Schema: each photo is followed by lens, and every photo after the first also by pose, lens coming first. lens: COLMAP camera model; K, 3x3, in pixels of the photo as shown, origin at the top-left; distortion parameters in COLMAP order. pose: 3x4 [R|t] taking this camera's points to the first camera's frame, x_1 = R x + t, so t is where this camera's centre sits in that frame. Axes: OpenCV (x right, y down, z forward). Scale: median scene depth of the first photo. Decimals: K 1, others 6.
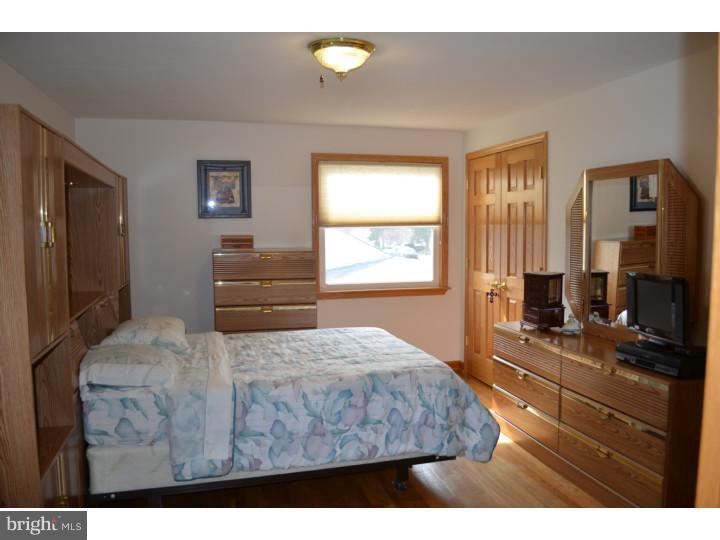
lens RADIAL K [[575.9, 0, 360.0], [0, 575.9, 270.0], [0, 0, 1]] dist [-0.070019, -0.000996]
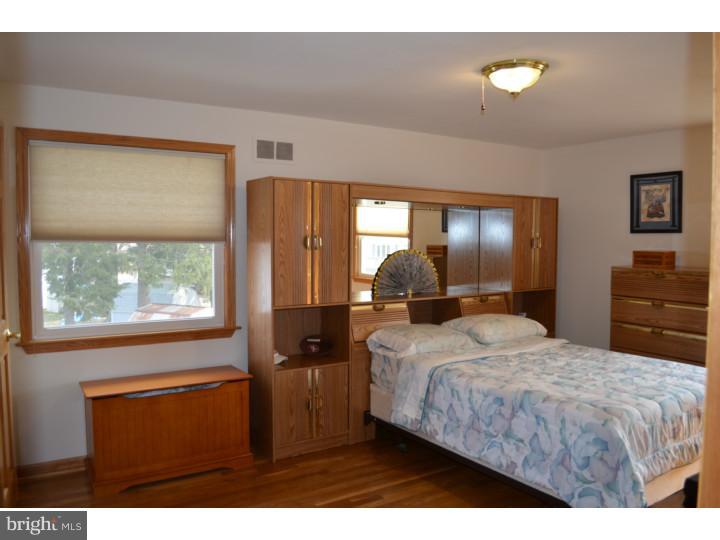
lens RADIAL K [[575.9, 0, 360.0], [0, 575.9, 270.0], [0, 0, 1]] dist [-0.070019, -0.000996]
pose [[0.299396, 0.059279, -0.952286, 0.850093], [-0.084057, 0.995826, 0.035562, -0.035714], [0.950419, 0.069400, 0.303129, 0.420939]]
